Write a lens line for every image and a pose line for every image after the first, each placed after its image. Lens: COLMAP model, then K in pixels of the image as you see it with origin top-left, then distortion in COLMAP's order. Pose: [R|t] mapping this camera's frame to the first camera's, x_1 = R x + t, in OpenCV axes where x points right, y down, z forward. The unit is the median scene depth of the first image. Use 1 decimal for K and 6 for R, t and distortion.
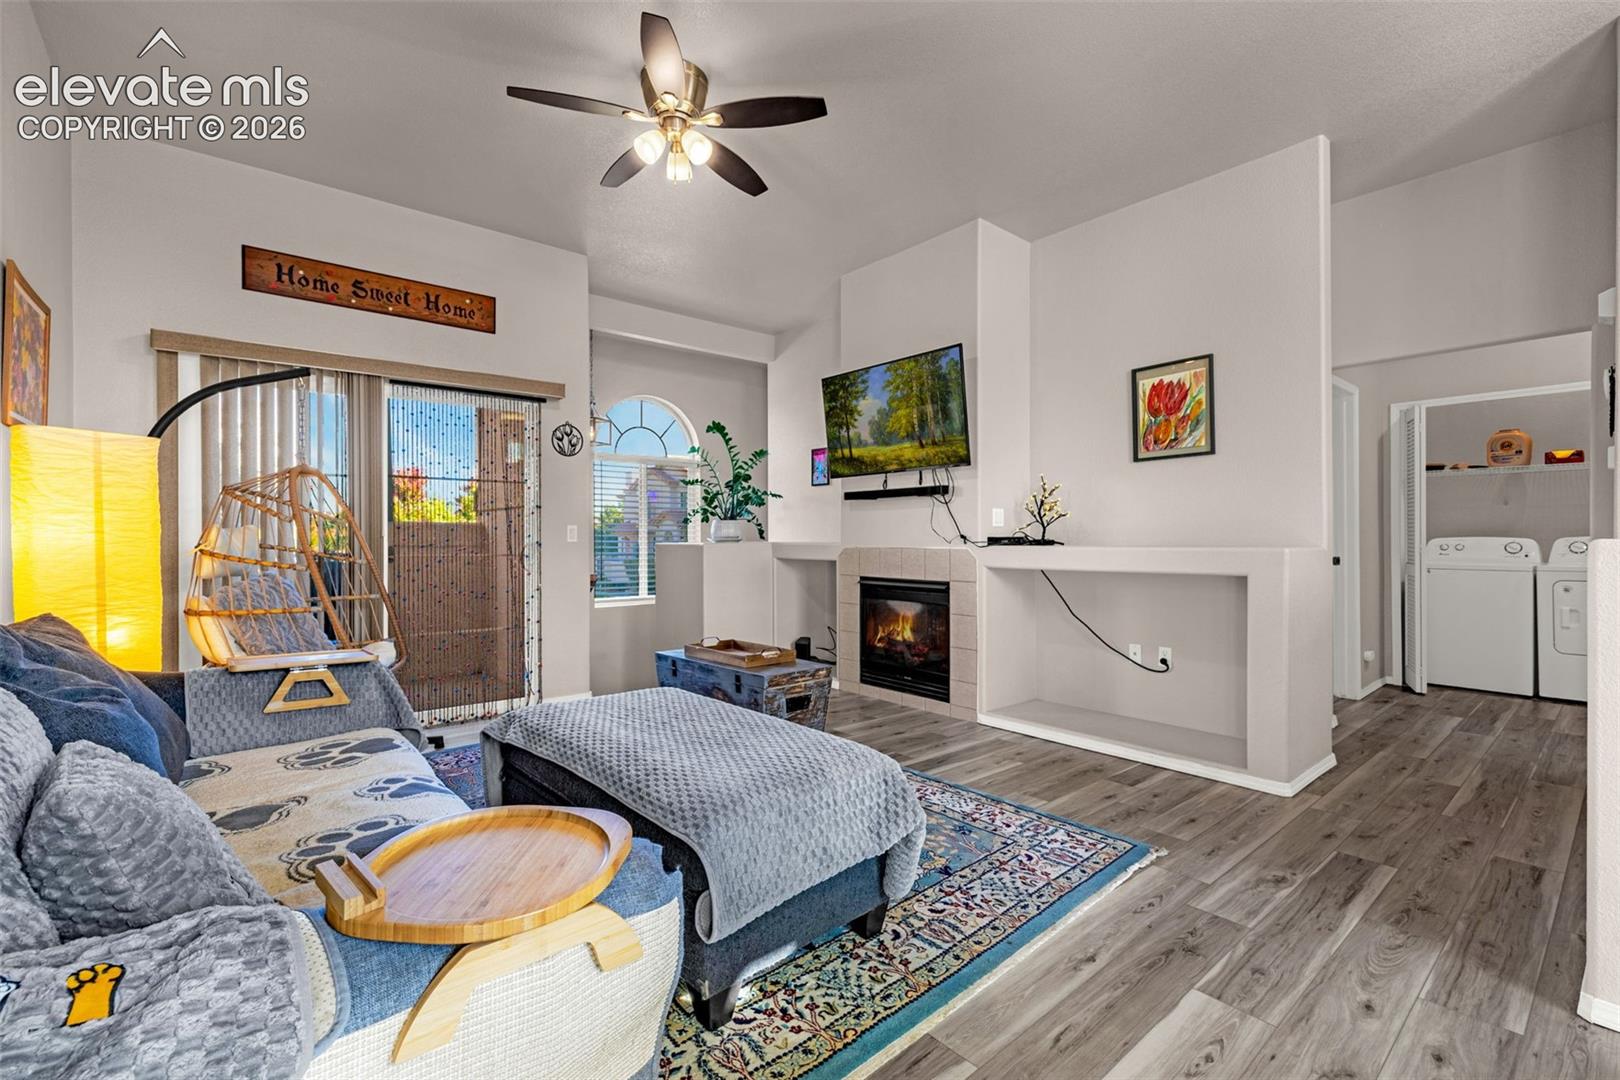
lens RADIAL K [[703.9, 0, 806.4], [0, 703.9, 534.4], [0, 0, 1]] dist [-0.002605, 0.000014]
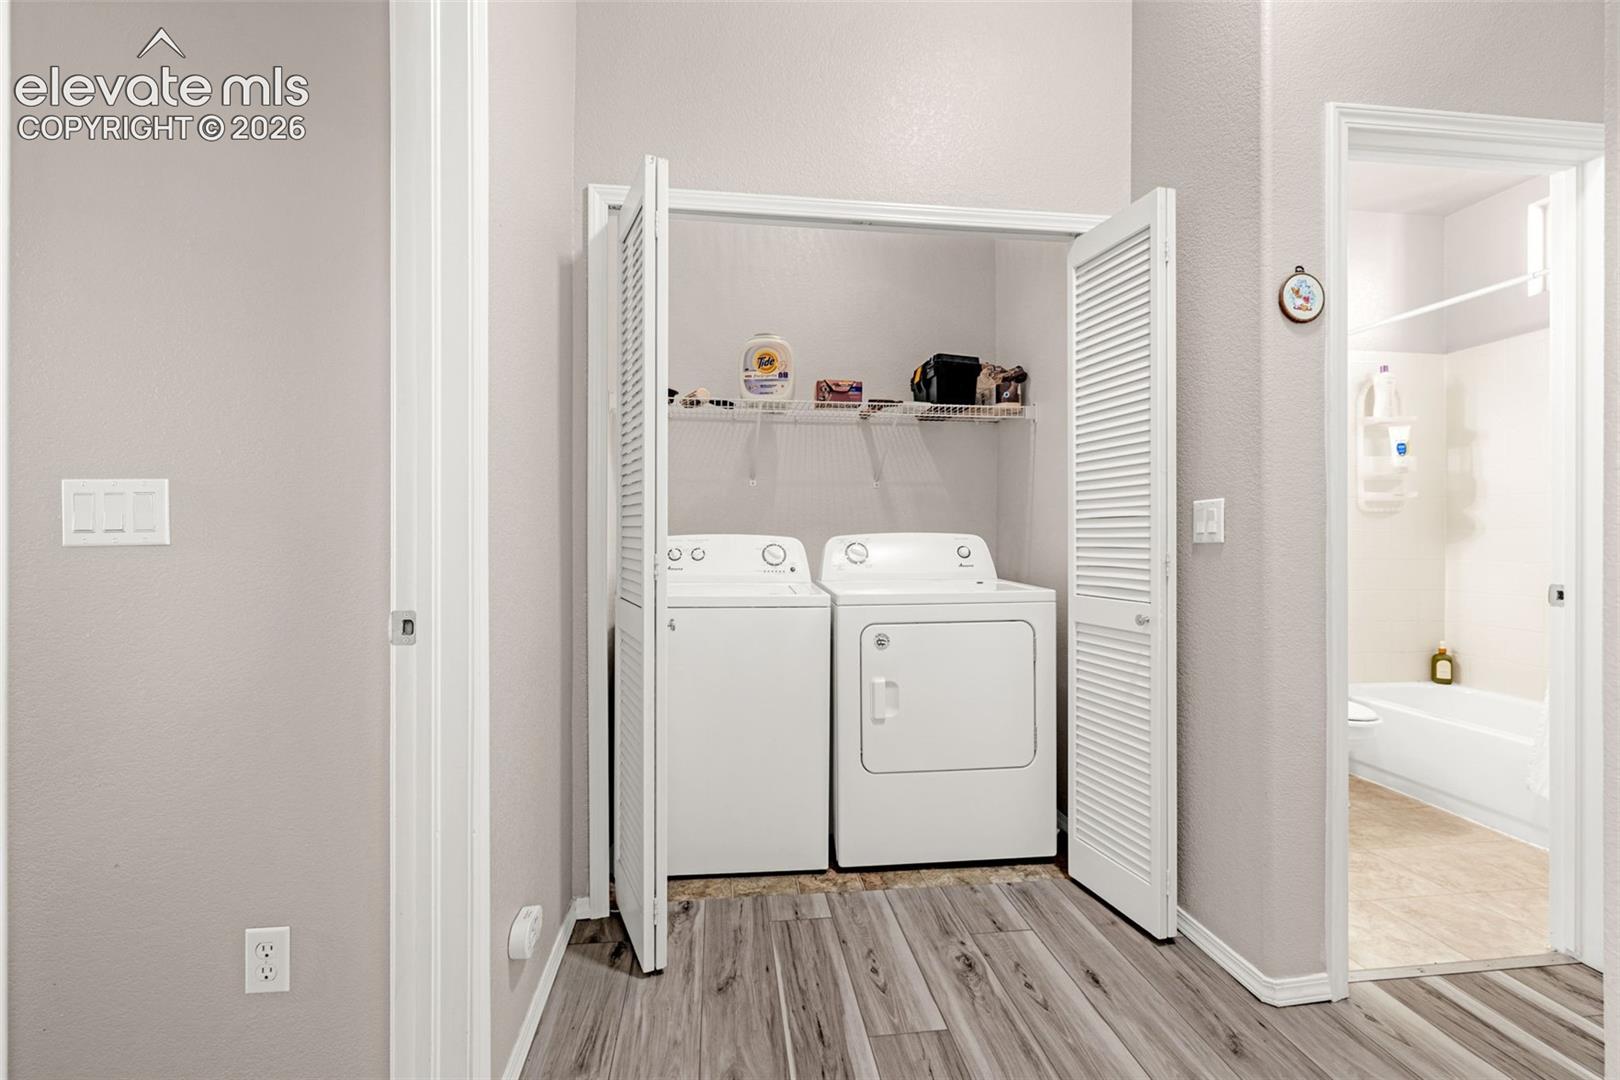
lens RADIAL K [[703.9, 0, 806.4], [0, 703.9, 534.4], [0, 0, 1]] dist [-0.002605, 0.000014]
pose [[0.544697, 0.004945, 0.838618, 0.577318], [-0.006252, 0.999979, -0.001836, 0.004876], [-0.838610, -0.004243, 0.544716, 0.694584]]
